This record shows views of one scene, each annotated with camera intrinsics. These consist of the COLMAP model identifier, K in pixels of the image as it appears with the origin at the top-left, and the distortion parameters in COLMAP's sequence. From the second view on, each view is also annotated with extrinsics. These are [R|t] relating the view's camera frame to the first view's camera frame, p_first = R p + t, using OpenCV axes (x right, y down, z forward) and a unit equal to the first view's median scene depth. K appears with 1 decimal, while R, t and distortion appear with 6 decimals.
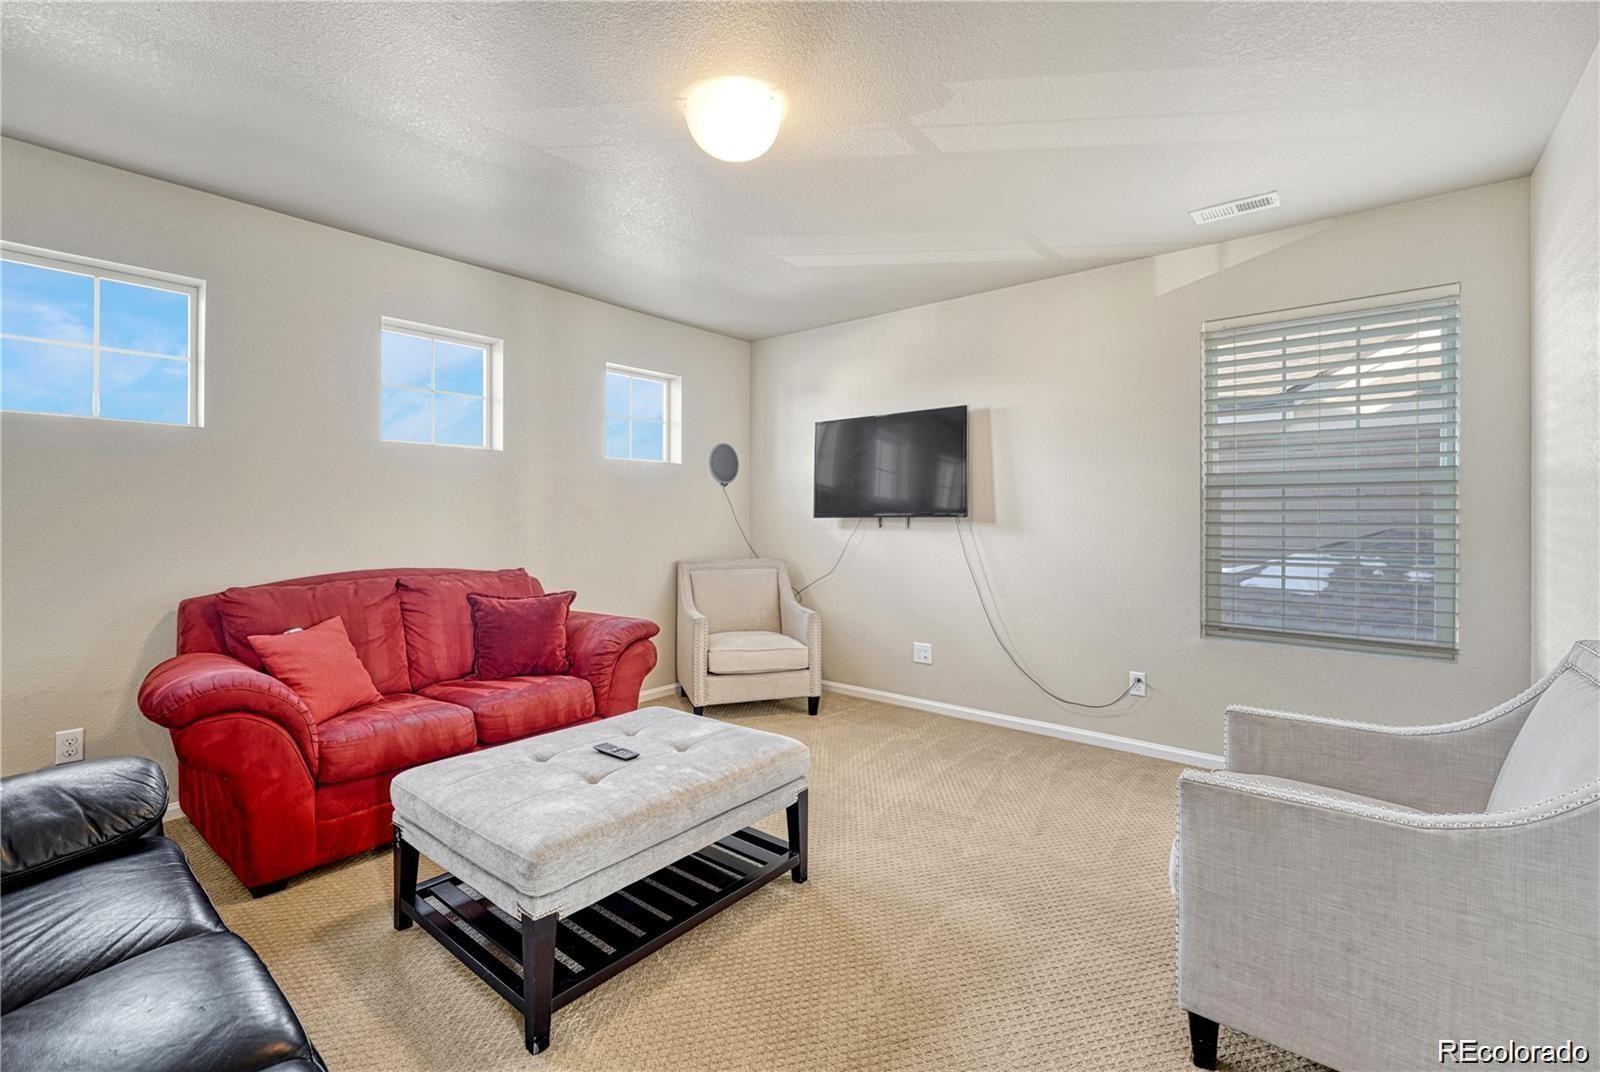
lens RADIAL K [[665.6, 0, 811.9], [0, 665.6, 530.6], [0, 0, 1]] dist [-0.007782, 0.002514]
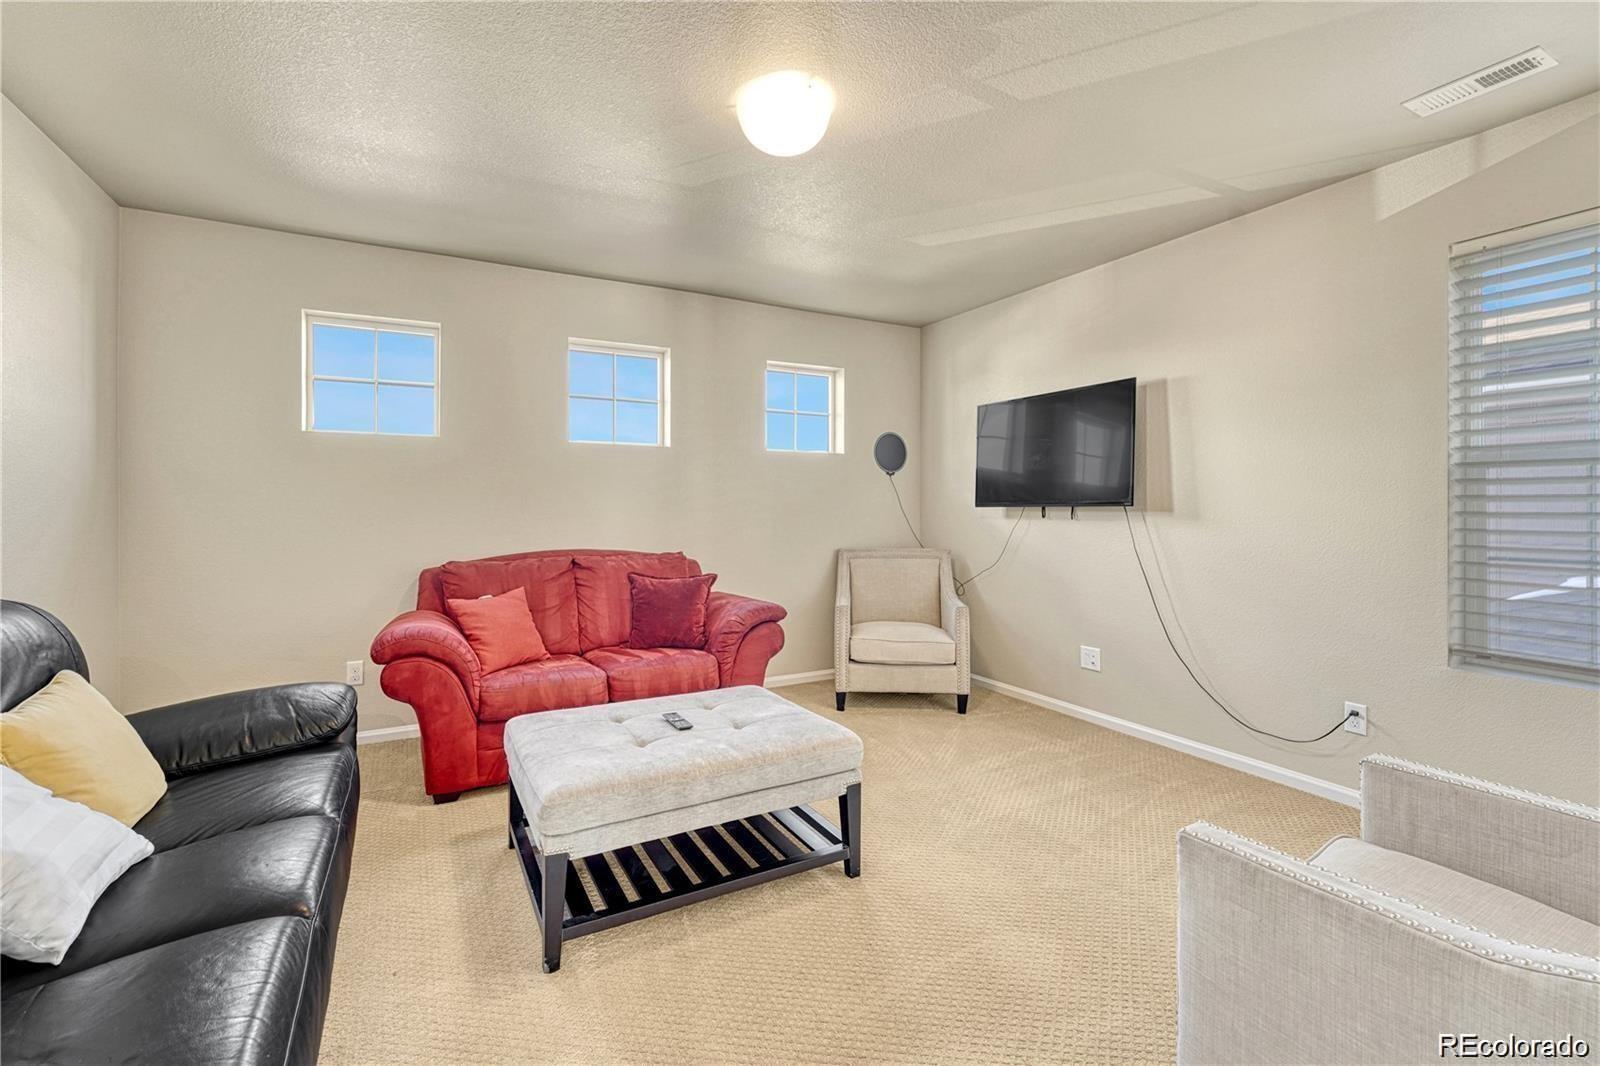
lens RADIAL K [[665.6, 0, 806.1], [0, 665.6, 520.9], [0, 0, 1]] dist [-0.007782, 0.002514]
pose [[0.932205, 0.006993, -0.361864, 0.201437], [-0.006728, 0.999975, 0.001993, 0.000992], [0.361869, 0.000576, 0.932229, 0.044460]]
